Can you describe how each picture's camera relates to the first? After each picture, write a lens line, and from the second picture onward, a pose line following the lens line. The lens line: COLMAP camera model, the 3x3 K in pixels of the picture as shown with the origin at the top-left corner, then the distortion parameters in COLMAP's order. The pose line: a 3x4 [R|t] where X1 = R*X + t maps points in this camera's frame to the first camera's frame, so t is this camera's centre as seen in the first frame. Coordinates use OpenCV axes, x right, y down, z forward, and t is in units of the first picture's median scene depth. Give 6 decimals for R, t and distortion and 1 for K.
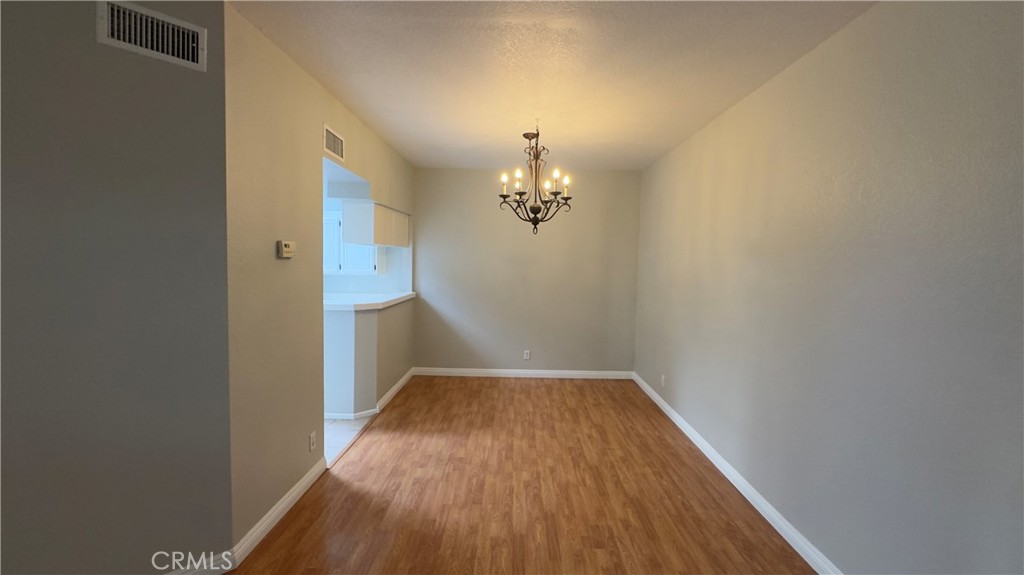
lens RADIAL K [[408.2, 0, 513.6], [0, 408.2, 286.1], [0, 0, 1]] dist [-0.002731, -0.000056]
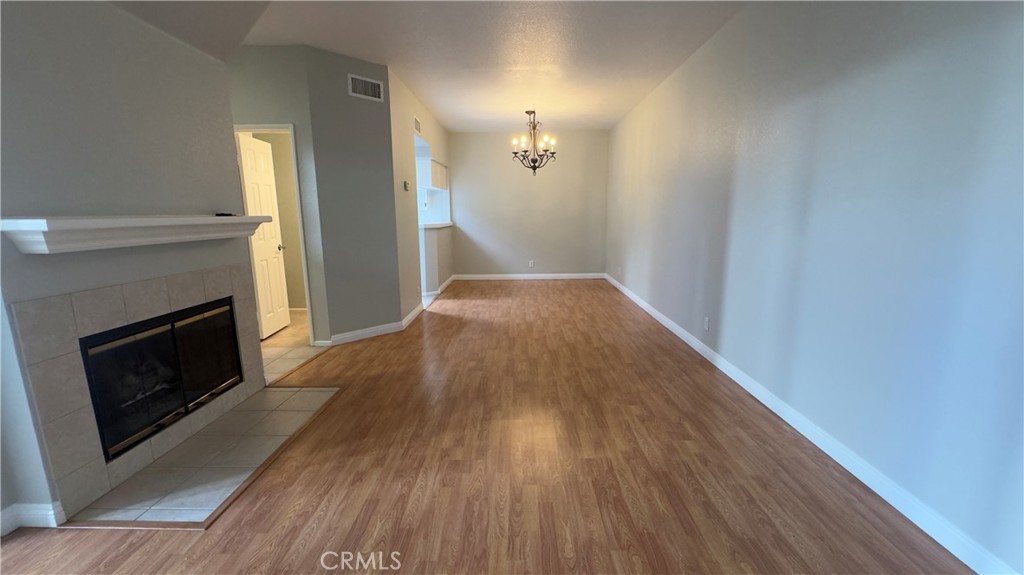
lens RADIAL K [[408.2, 0, 513.6], [0, 408.2, 286.1], [0, 0, 1]] dist [-0.002731, -0.000056]
pose [[0.999537, -0.028781, -0.009832, -0.028109], [0.029714, 0.993045, 0.113921, 0.124814], [0.006484, -0.114160, 0.993441, -0.691142]]
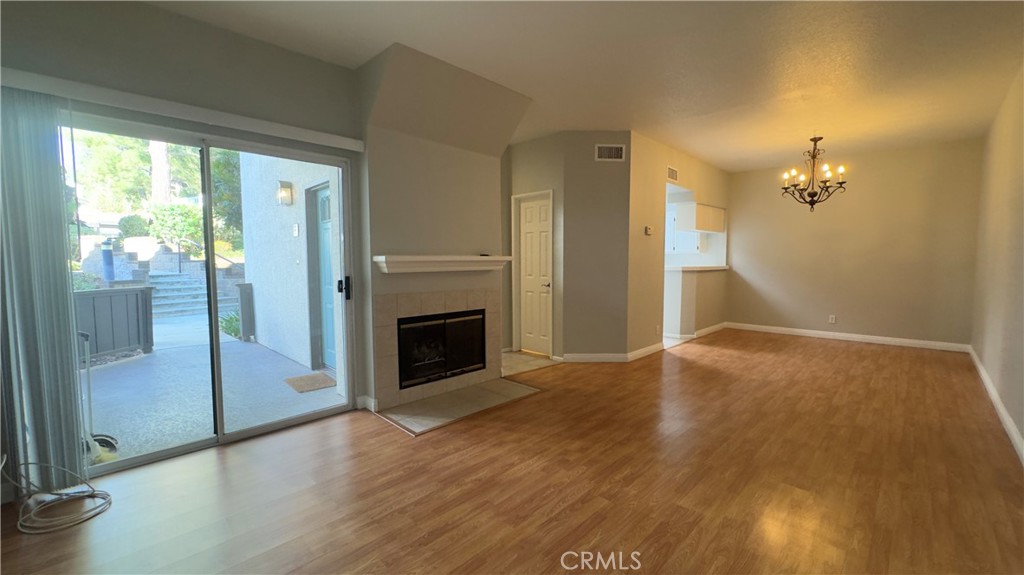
lens RADIAL K [[408.2, 0, 513.6], [0, 408.2, 286.1], [0, 0, 1]] dist [-0.002731, -0.000056]
pose [[0.714450, 0.020583, -0.699383, 0.299143], [-0.024954, 0.999681, 0.003929, 0.144409], [0.699241, 0.014645, 0.714736, -0.699381]]
